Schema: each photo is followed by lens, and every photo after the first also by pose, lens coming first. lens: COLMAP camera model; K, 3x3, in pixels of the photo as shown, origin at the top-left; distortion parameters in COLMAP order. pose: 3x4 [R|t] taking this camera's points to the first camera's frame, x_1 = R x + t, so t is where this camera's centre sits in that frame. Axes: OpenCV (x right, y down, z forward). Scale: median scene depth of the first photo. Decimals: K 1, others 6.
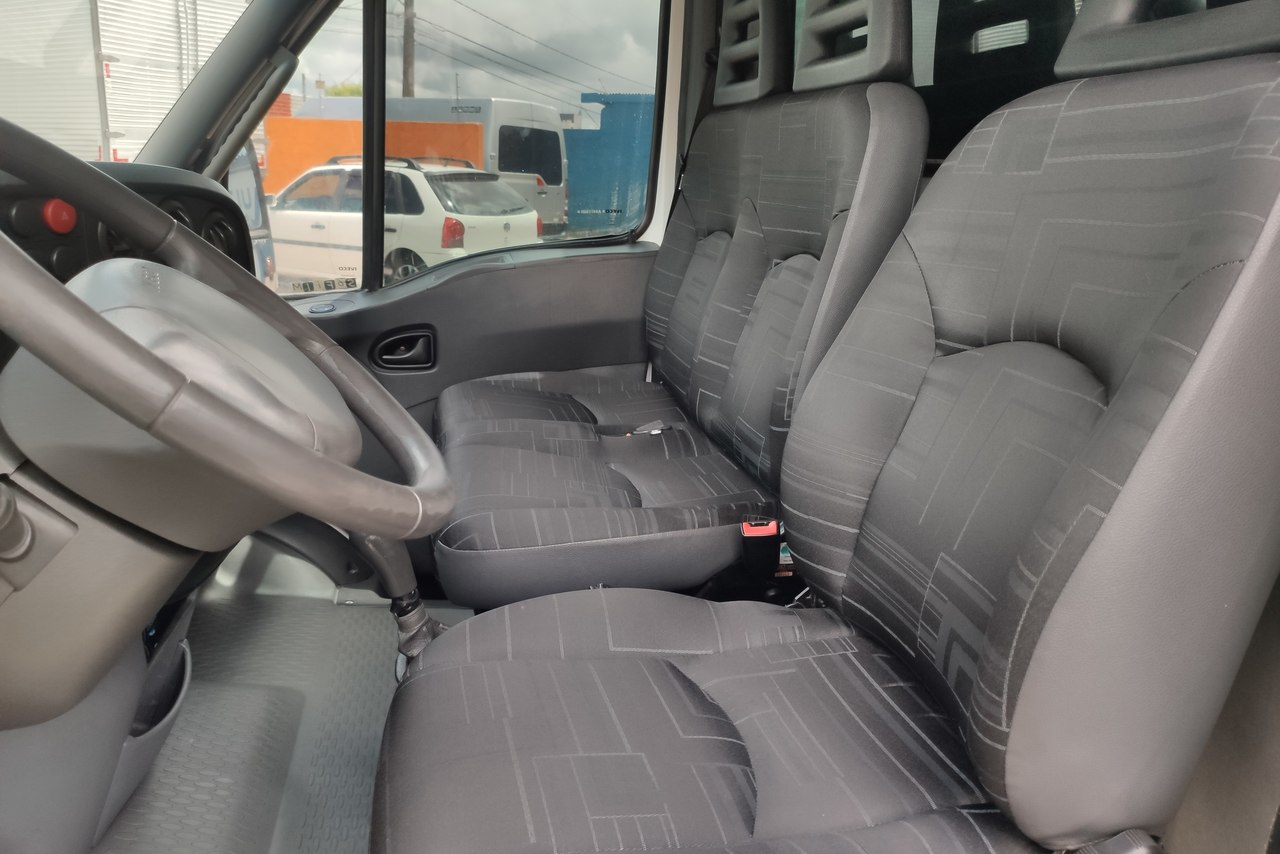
lens RADIAL K [[953.5, 0, 640.0], [0, 953.5, 427.0], [0, 0, 1]] dist [0.080371, -0.098828]
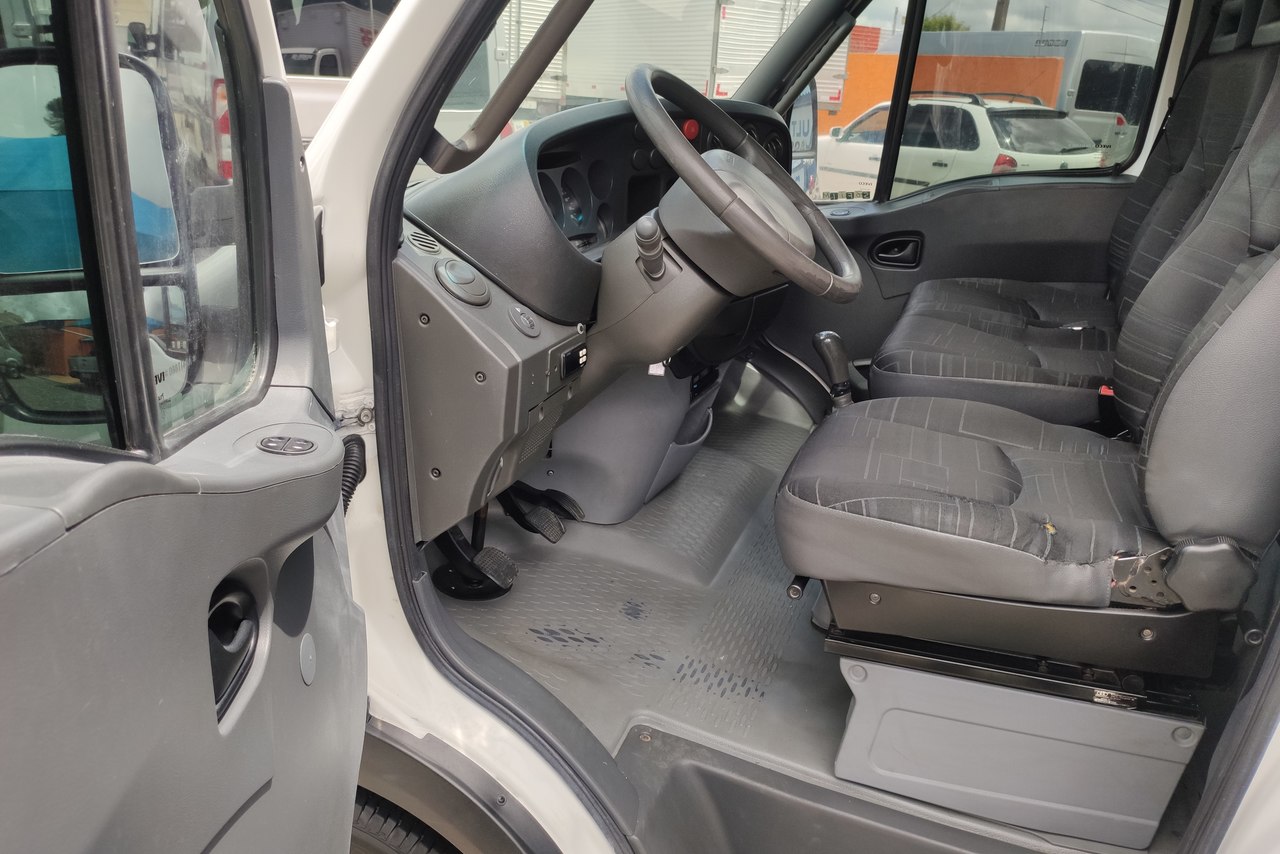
lens RADIAL K [[990.3, 0, 640.0], [0, 990.3, 427.0], [0, 0, 1]] dist [0.059752, -0.118097]
pose [[0.850417, 0.181626, -0.493763, 0.154905], [-0.155863, 0.983365, 0.093276, 0.077903], [0.502491, -0.002364, 0.864579, -0.300262]]
